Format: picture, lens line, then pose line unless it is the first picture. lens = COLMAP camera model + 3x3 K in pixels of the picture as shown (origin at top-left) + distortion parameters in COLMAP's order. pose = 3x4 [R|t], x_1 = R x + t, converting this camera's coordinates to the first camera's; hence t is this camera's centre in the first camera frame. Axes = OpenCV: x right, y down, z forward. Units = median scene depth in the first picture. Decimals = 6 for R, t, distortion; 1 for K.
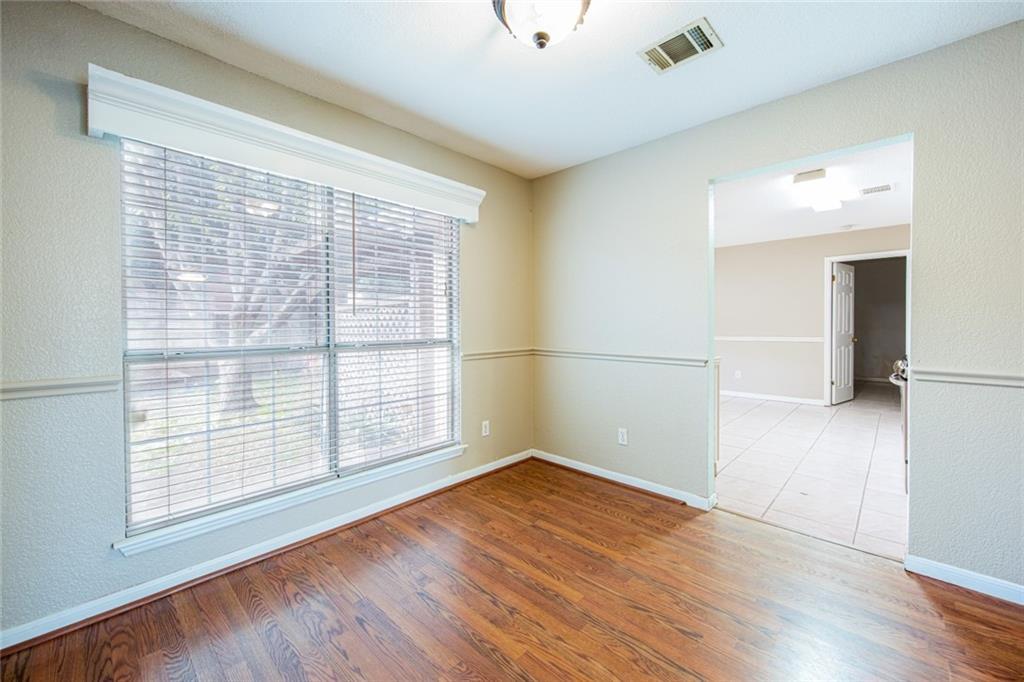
lens RADIAL K [[406.8, 0, 518.7], [0, 406.8, 332.3], [0, 0, 1]] dist [0.003481, -0.002583]
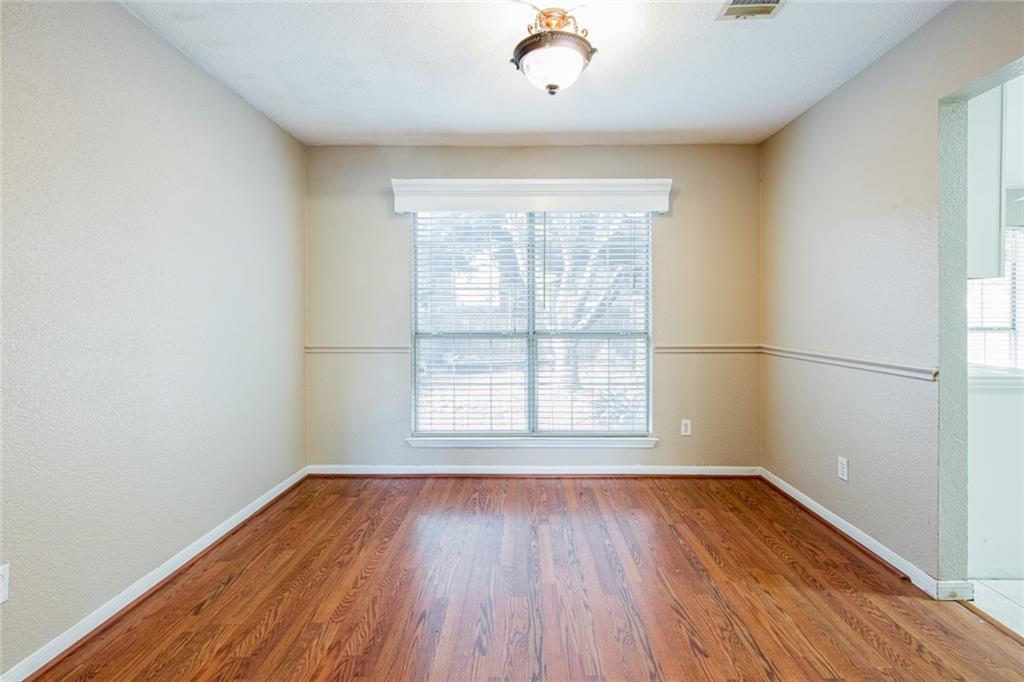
lens RADIAL K [[469.9, 0, 513.6], [0, 469.9, 322.4], [0, 0, 1]] dist [0.007932, -0.002632]
pose [[0.670867, 0.013535, -0.741454, 0.537202], [-0.017133, 0.999849, 0.002751, -0.002027], [0.741380, 0.010858, 0.670998, -0.028212]]
